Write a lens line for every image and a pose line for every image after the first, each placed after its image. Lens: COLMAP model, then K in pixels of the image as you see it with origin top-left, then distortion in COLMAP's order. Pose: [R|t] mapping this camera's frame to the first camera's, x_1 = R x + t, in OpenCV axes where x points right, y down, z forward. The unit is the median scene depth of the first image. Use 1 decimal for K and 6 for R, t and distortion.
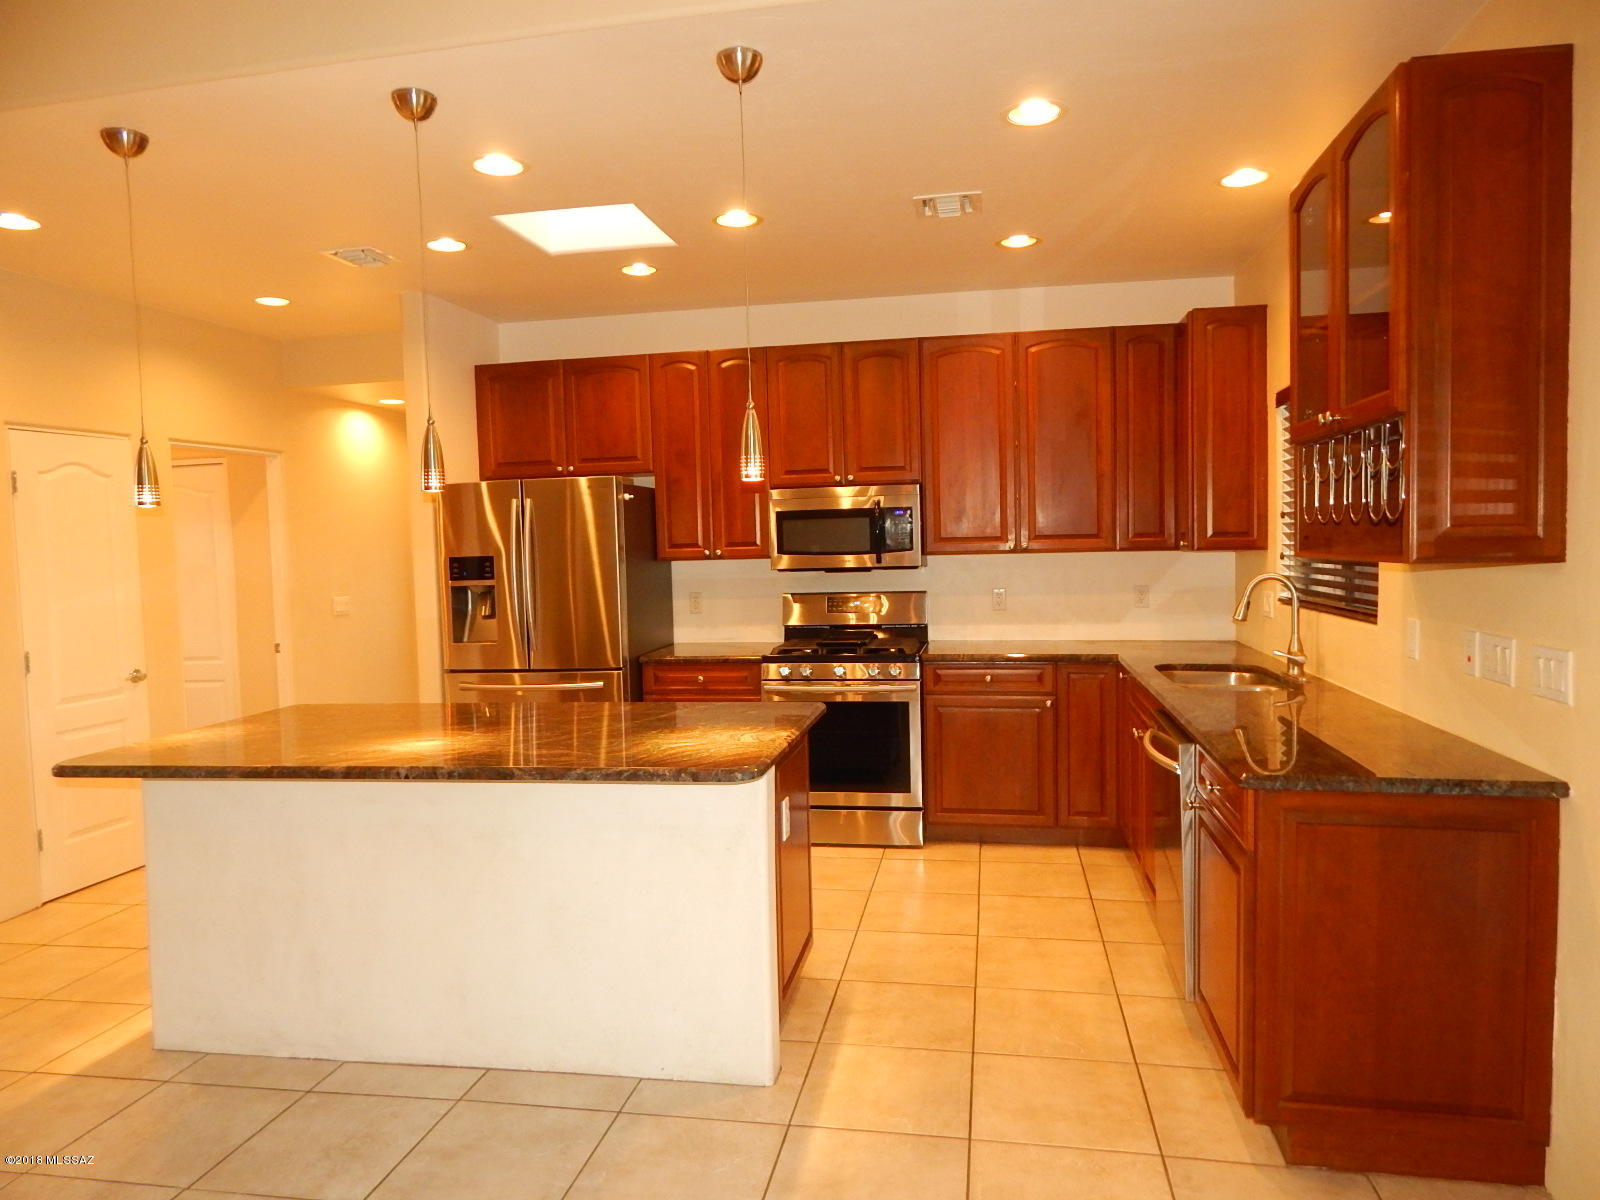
lens RADIAL K [[1055.7, 0, 790.2], [0, 1055.7, 594.4], [0, 0, 1]] dist [0.001833, -0.010131]
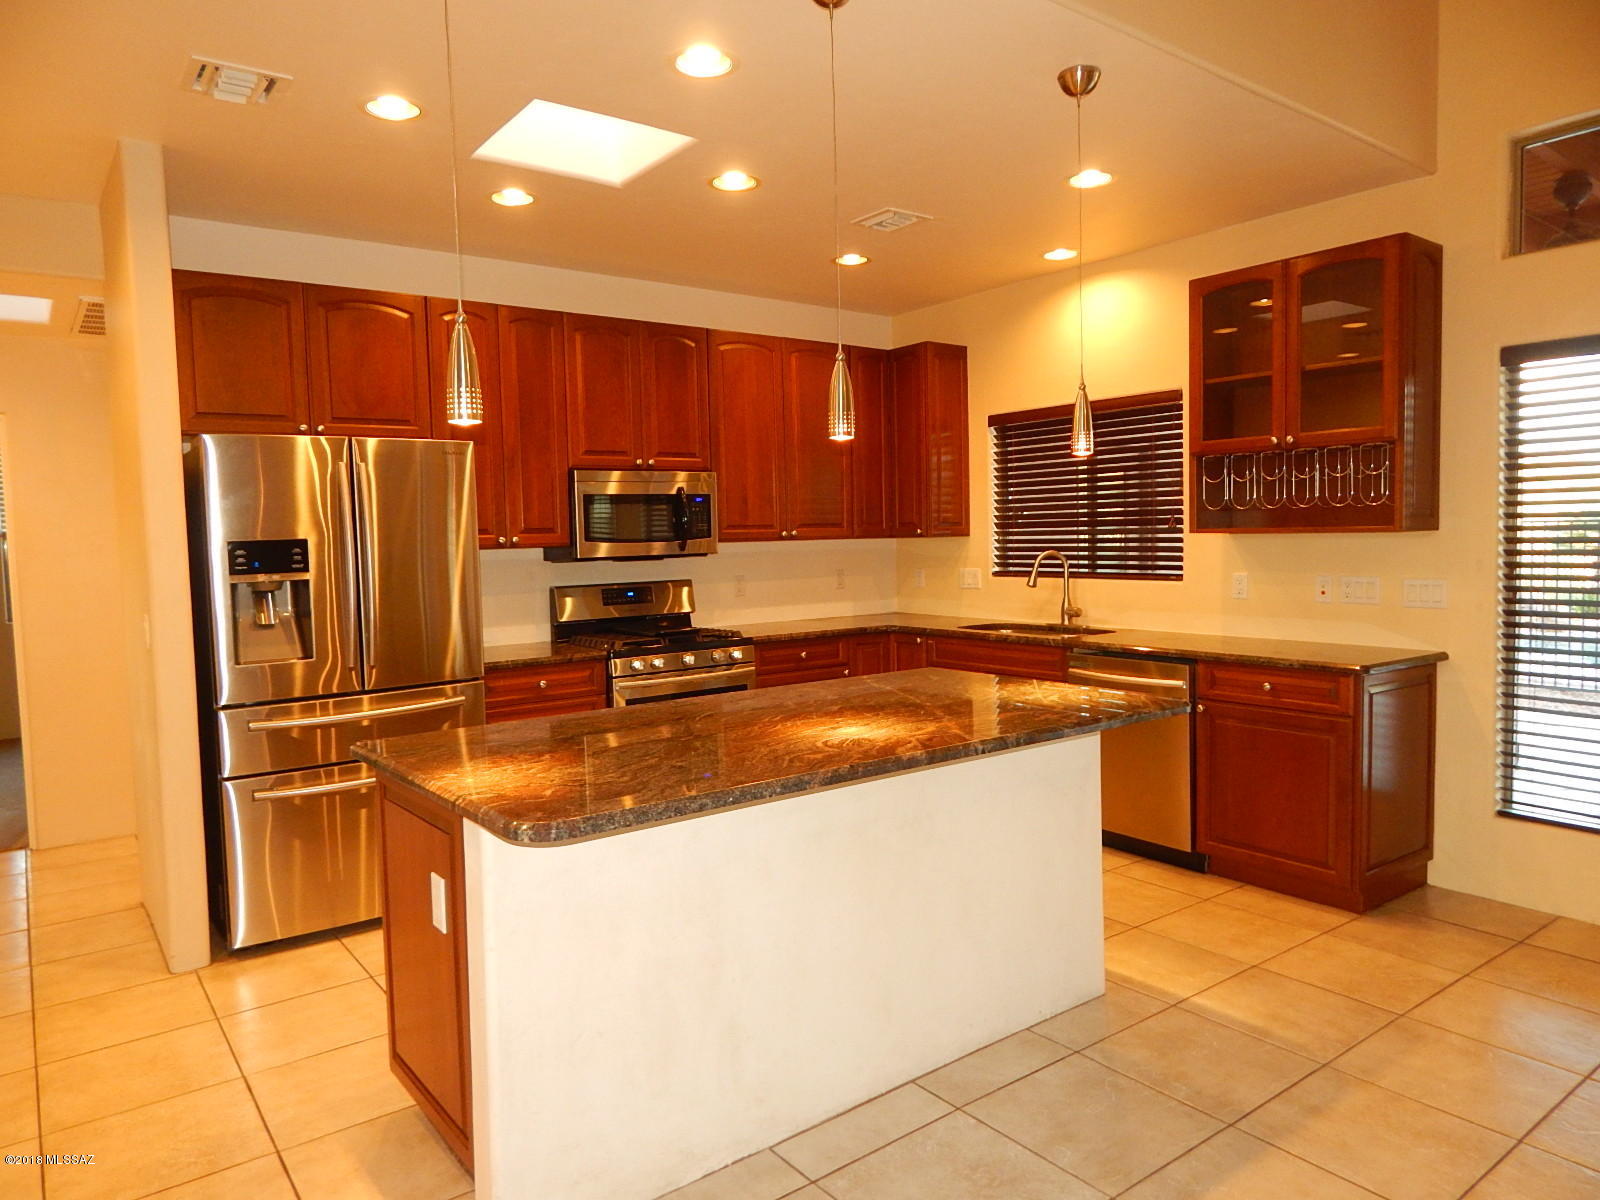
lens RADIAL K [[1055.7, 0, 800.1], [0, 1055.7, 608.9], [0, 0, 1]] dist [0.001833, -0.010131]
pose [[0.678443, -0.041186, 0.733498, -0.576075], [0.040107, 0.999015, 0.018999, 0.010645], [-0.733557, 0.016528, 0.679427, 0.252587]]
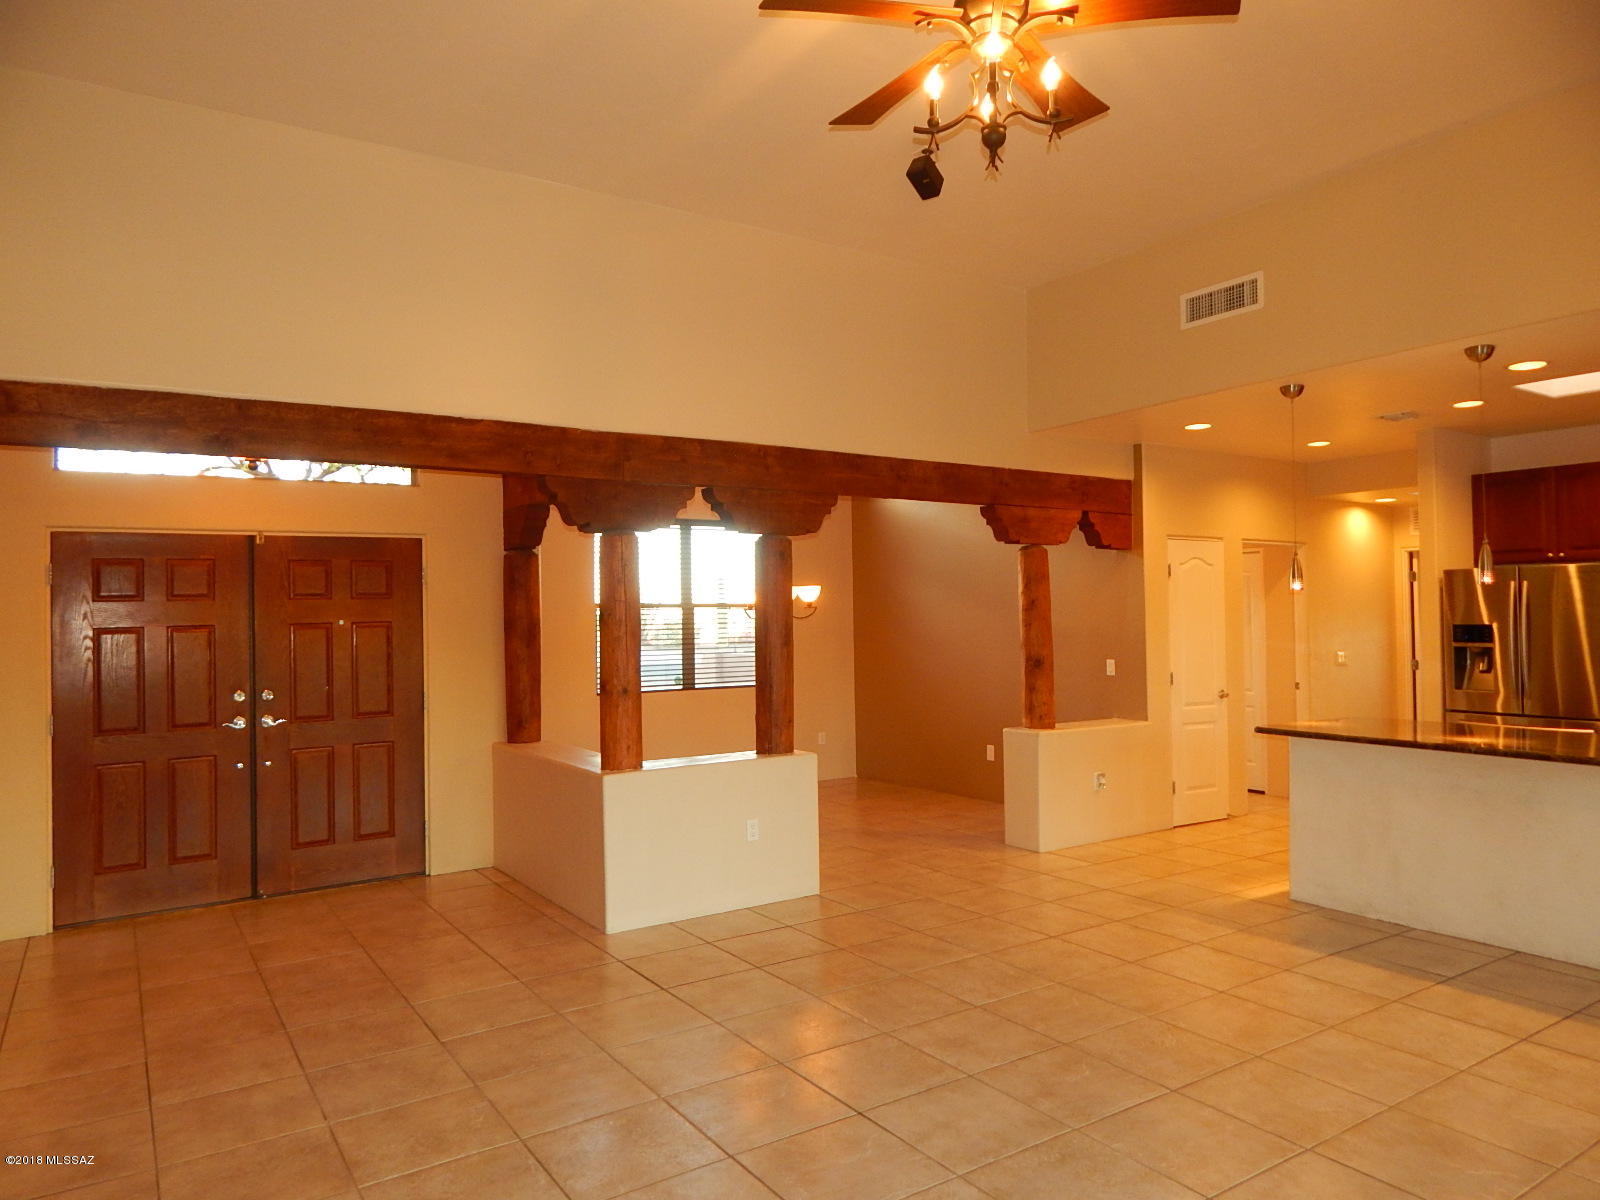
lens RADIAL K [[1055.7, 0, 811.6], [0, 1055.7, 574.4], [0, 0, 1]] dist [0.001833, -0.010131]
pose [[0.708776, 0.002085, -0.705430, 0.041066], [-0.056763, 0.996922, -0.054085, 0.019739], [0.703146, 0.078376, 0.706713, -0.510390]]
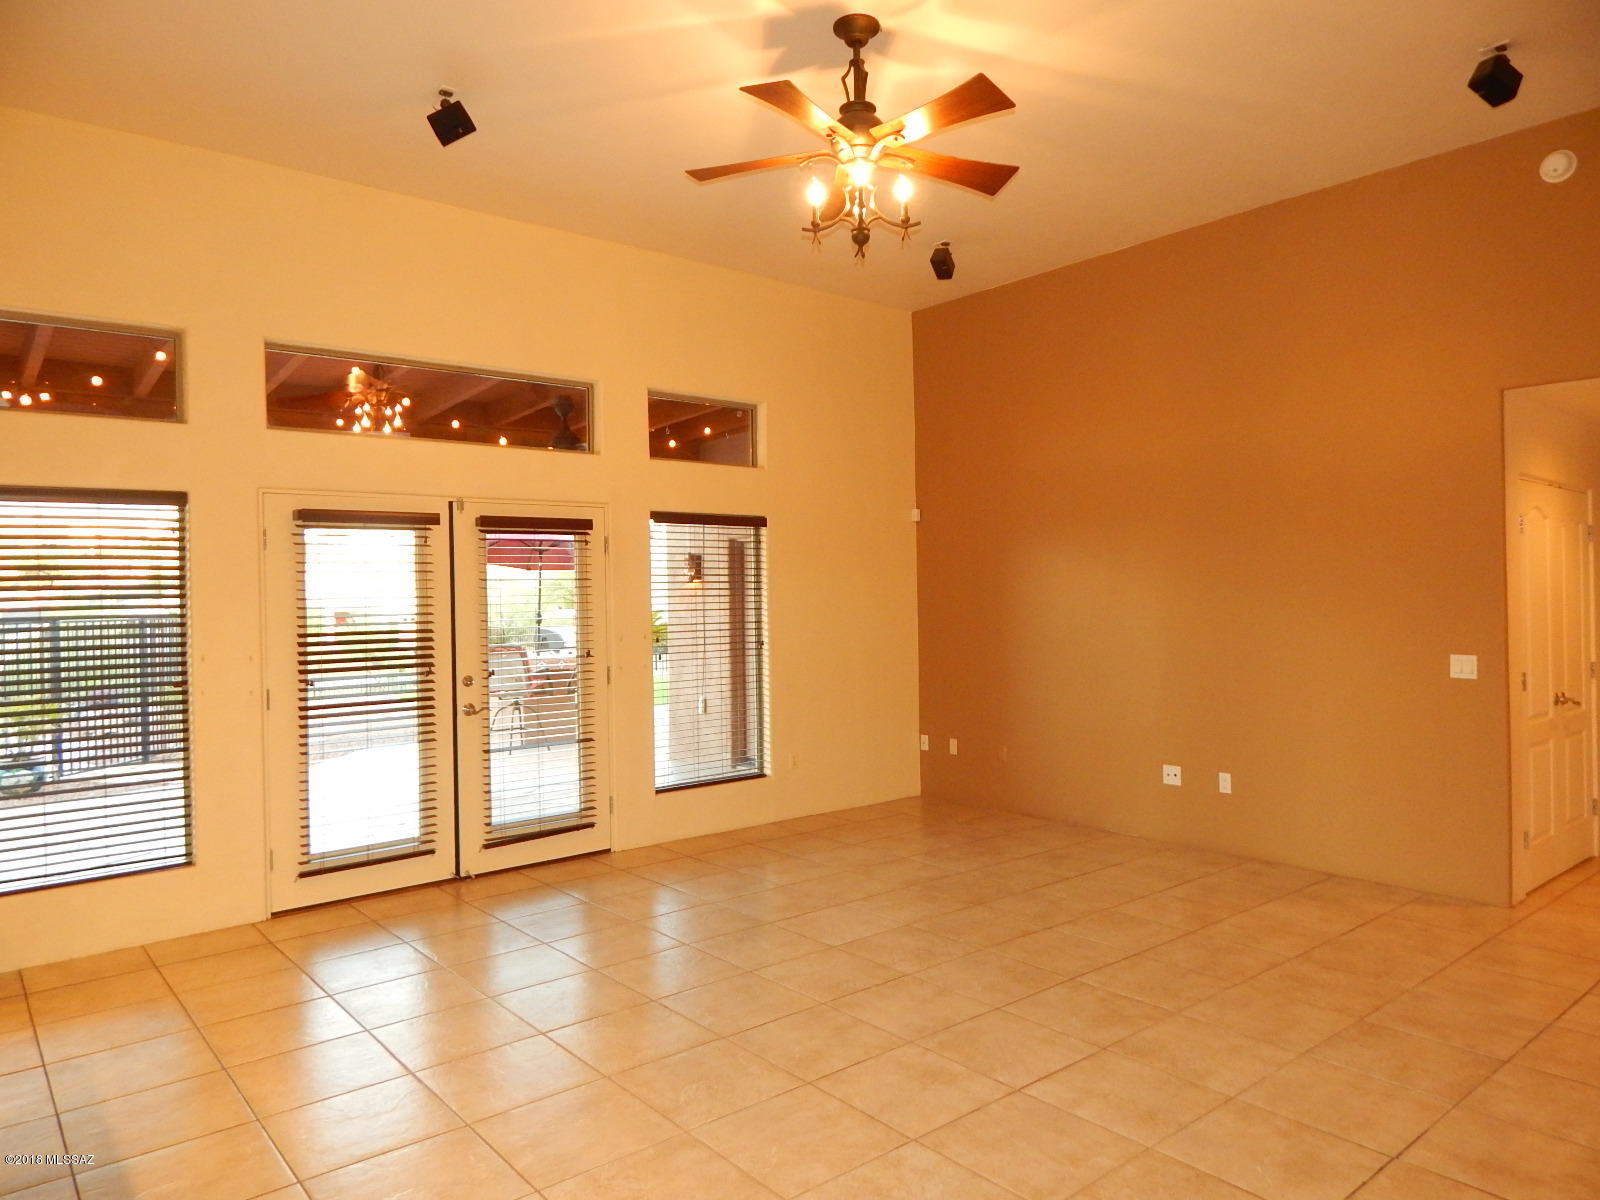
lens RADIAL K [[1055.7, 0, 793.3], [0, 1055.7, 601.3], [0, 0, 1]] dist [0.001833, -0.010131]
pose [[-0.771267, 0.042133, 0.635116, -0.736280], [0.076026, 0.996762, 0.026200, -0.014127], [-0.631955, 0.068493, -0.771973, 0.599879]]
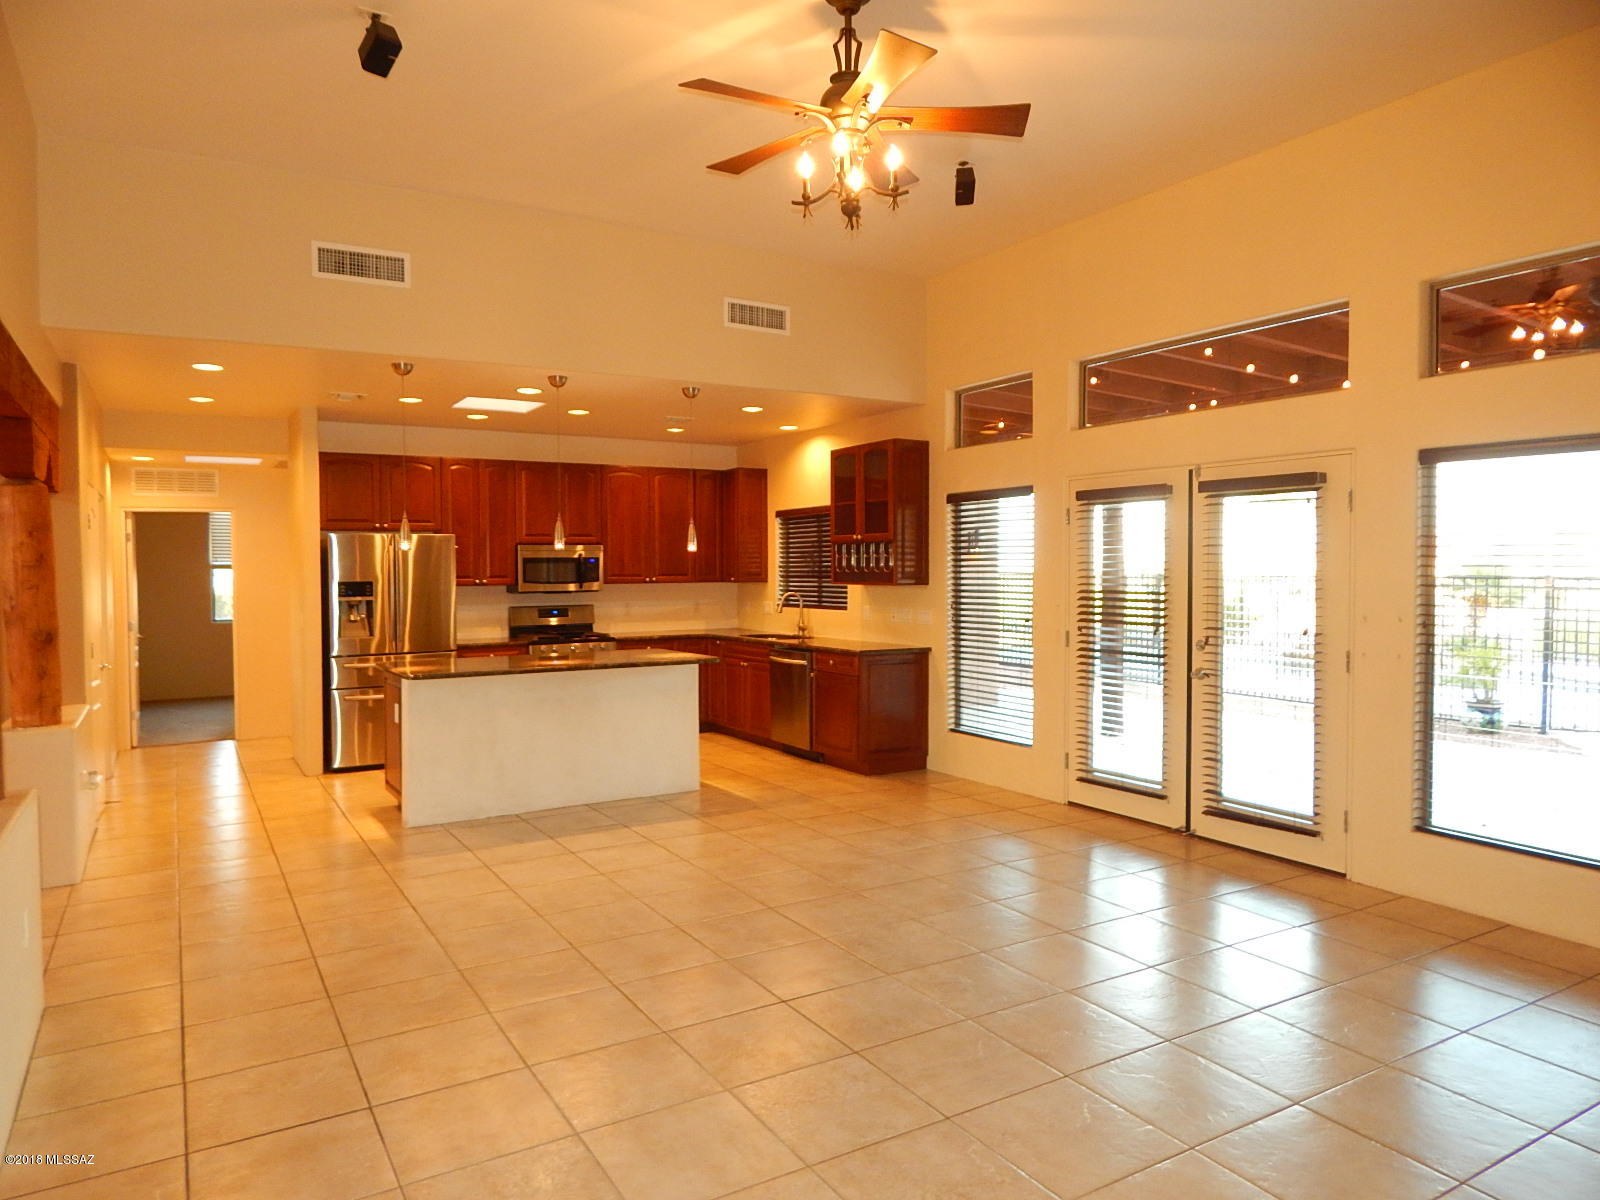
lens RADIAL K [[1055.7, 0, 800.8], [0, 1055.7, 601.7], [0, 0, 1]] dist [0.001833, -0.010131]
pose [[0.750110, 0.000799, 0.661312, -0.829121], [0.020159, 0.999507, -0.024074, 0.043578], [-0.661006, 0.031390, 0.749724, -0.588483]]
